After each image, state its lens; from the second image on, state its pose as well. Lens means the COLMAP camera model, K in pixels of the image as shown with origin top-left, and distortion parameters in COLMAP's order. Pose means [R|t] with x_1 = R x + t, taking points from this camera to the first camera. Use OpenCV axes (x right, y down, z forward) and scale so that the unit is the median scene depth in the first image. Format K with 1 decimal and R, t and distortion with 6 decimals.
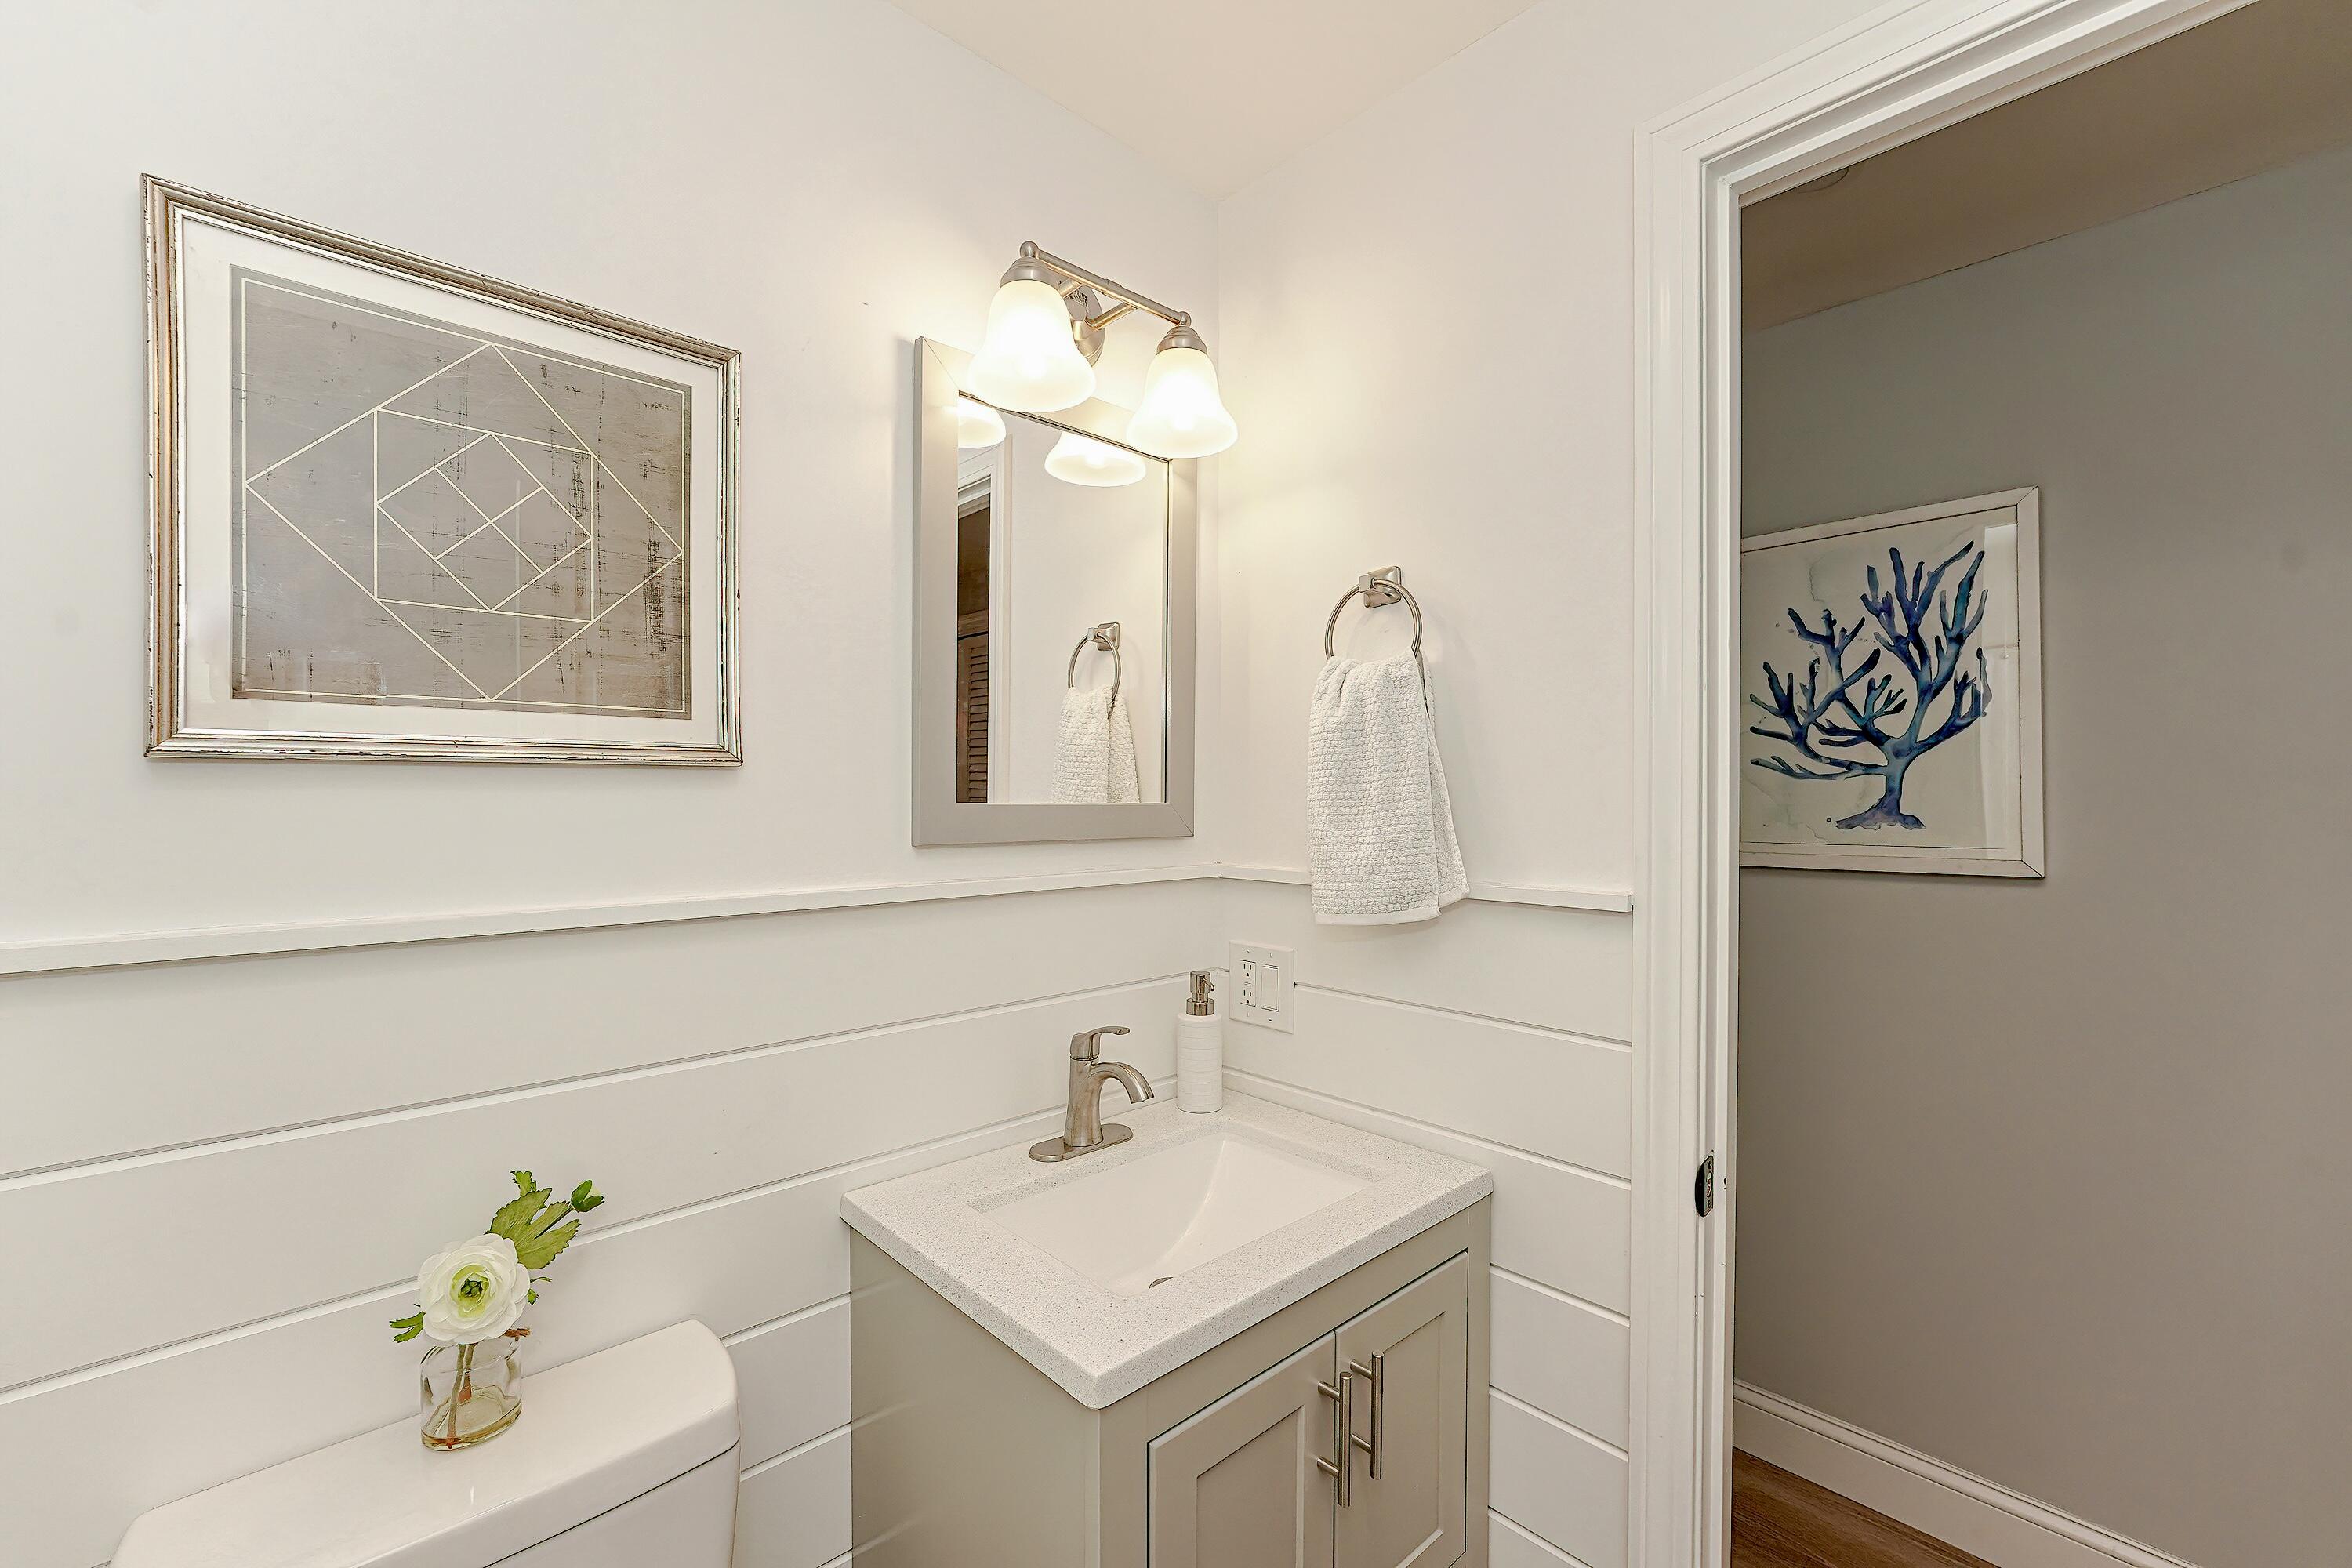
lens RADIAL K [[960.5, 0, 1180.2], [0, 960.5, 798.3], [0, 0, 1]] dist [0.000777, 0.000656]
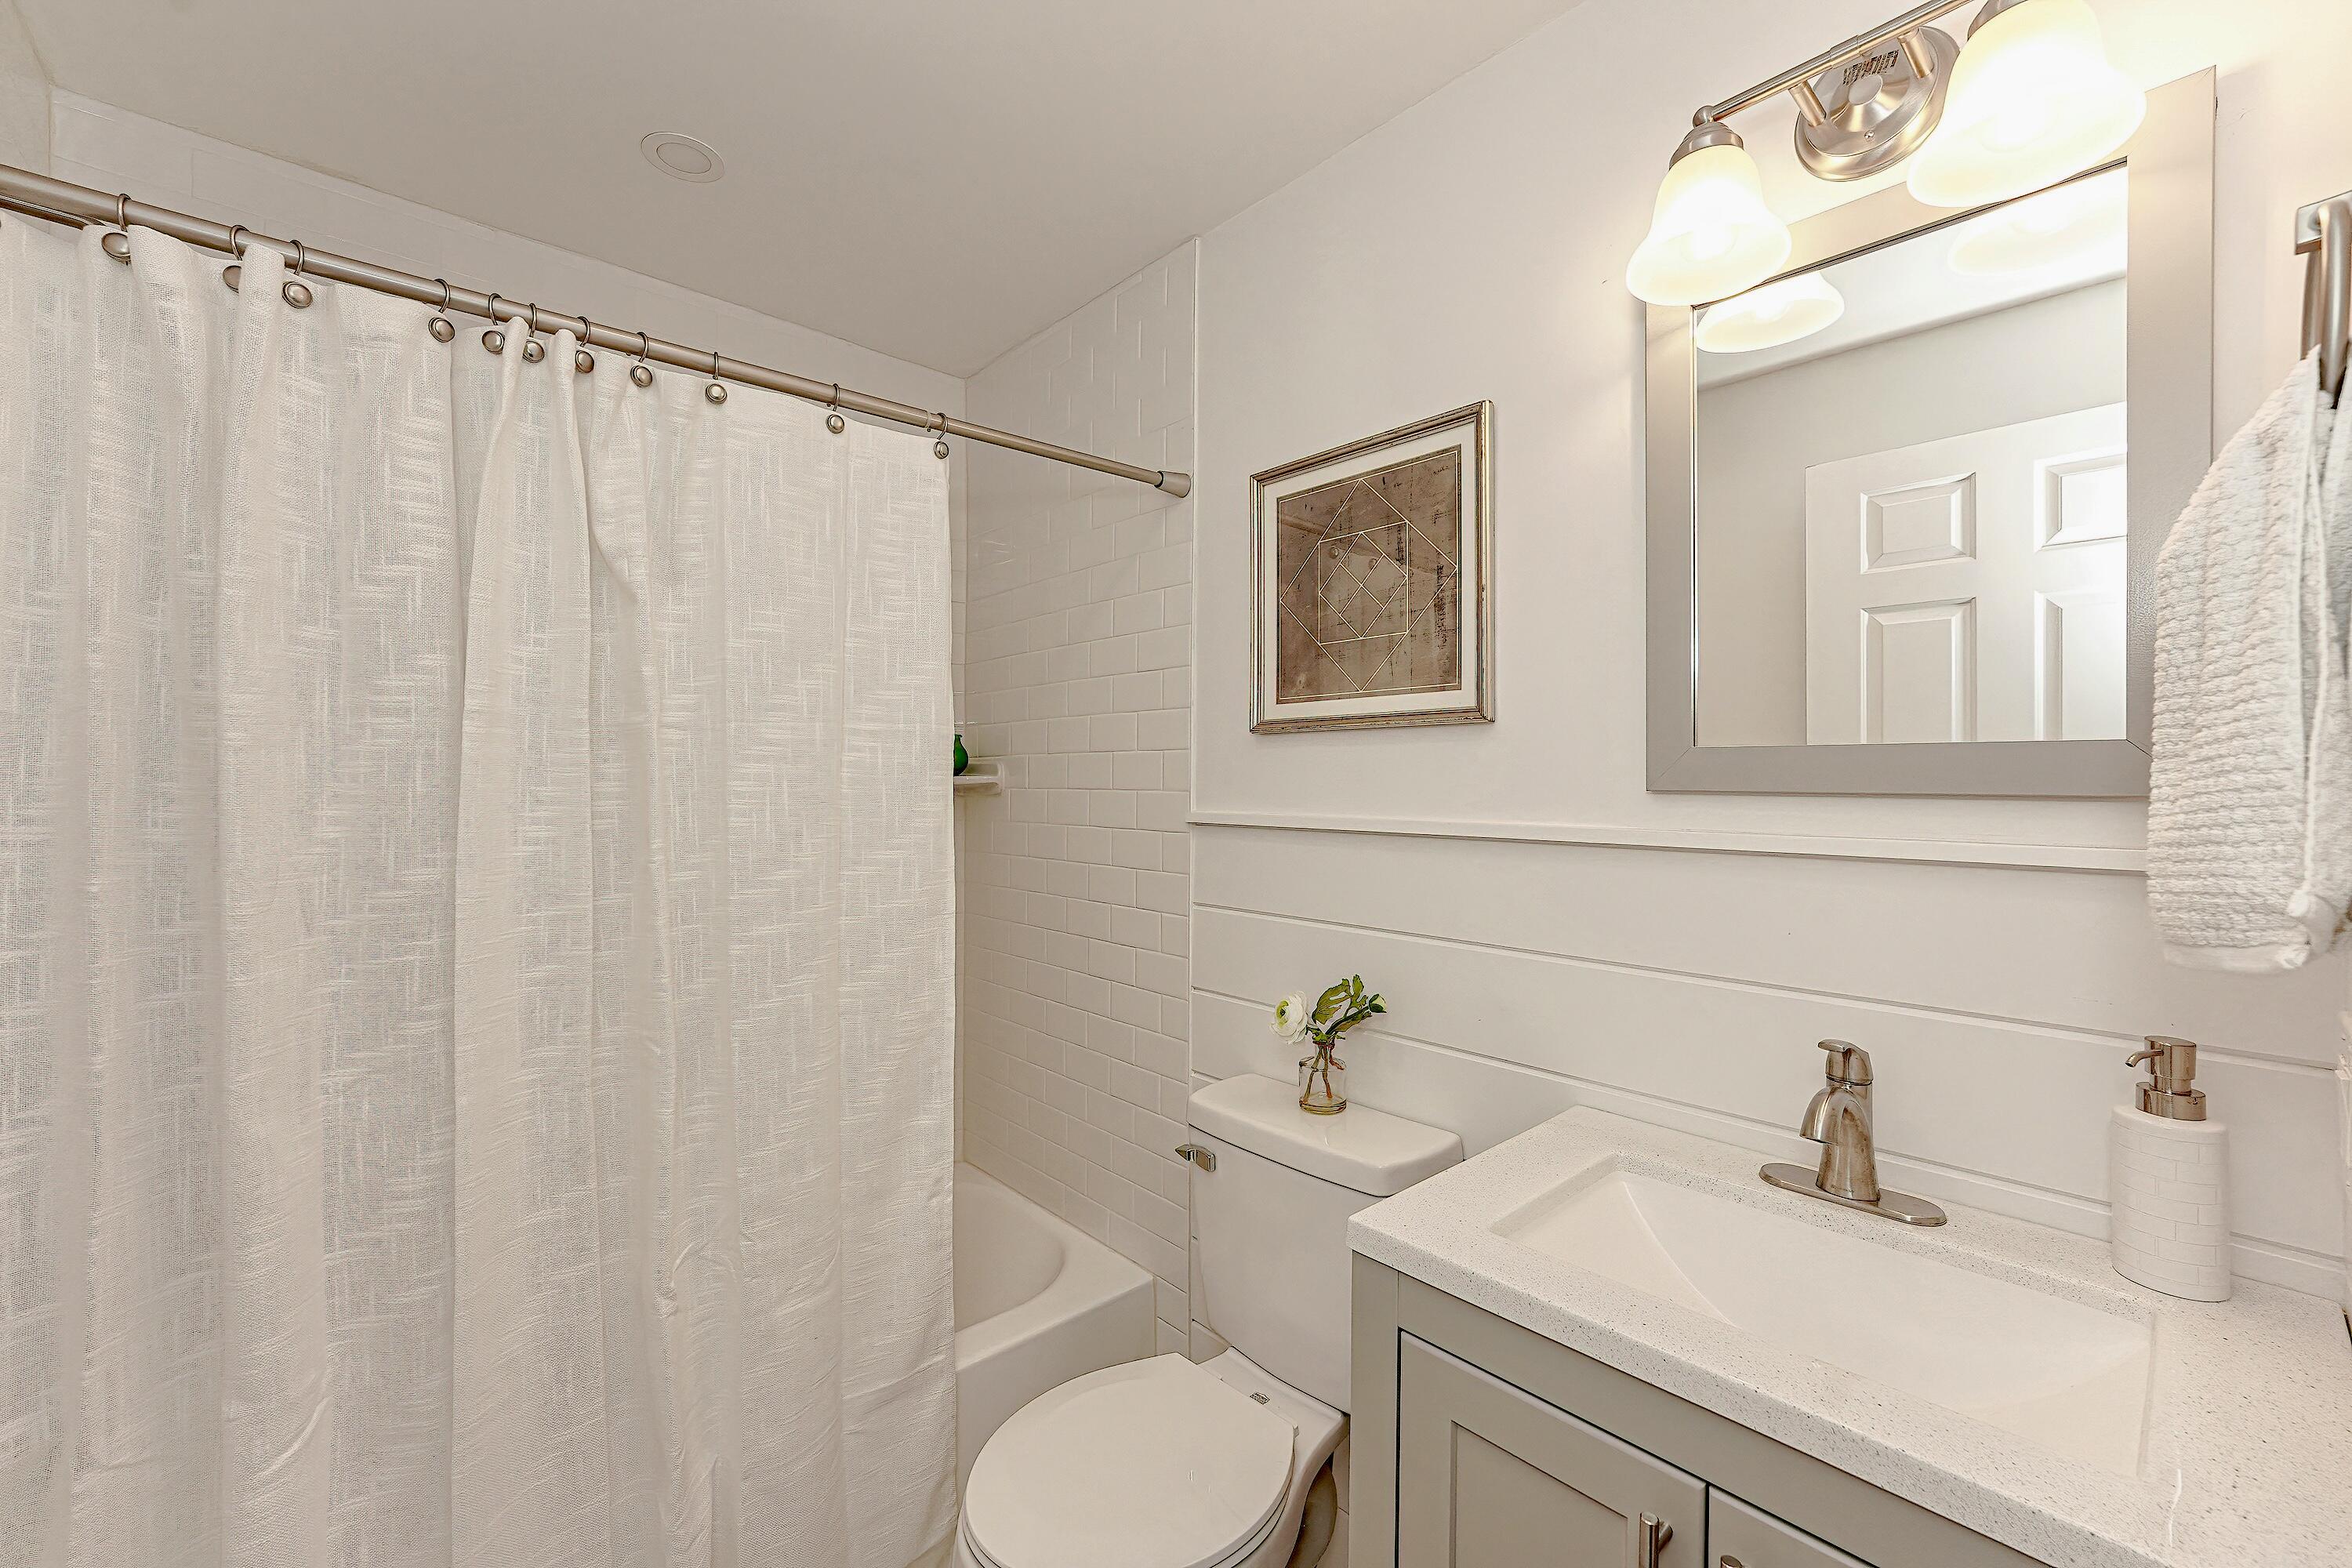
lens RADIAL K [[960.5, 0, 1180.0], [0, 960.5, 779.4], [0, 0, 1]] dist [0.000777, 0.000656]
pose [[-0.000107, 0.000289, -1.000000, 0.858822], [0.000053, 1.000000, 0.000289, 0.045341], [1.000000, -0.000053, -0.000107, 0.611914]]
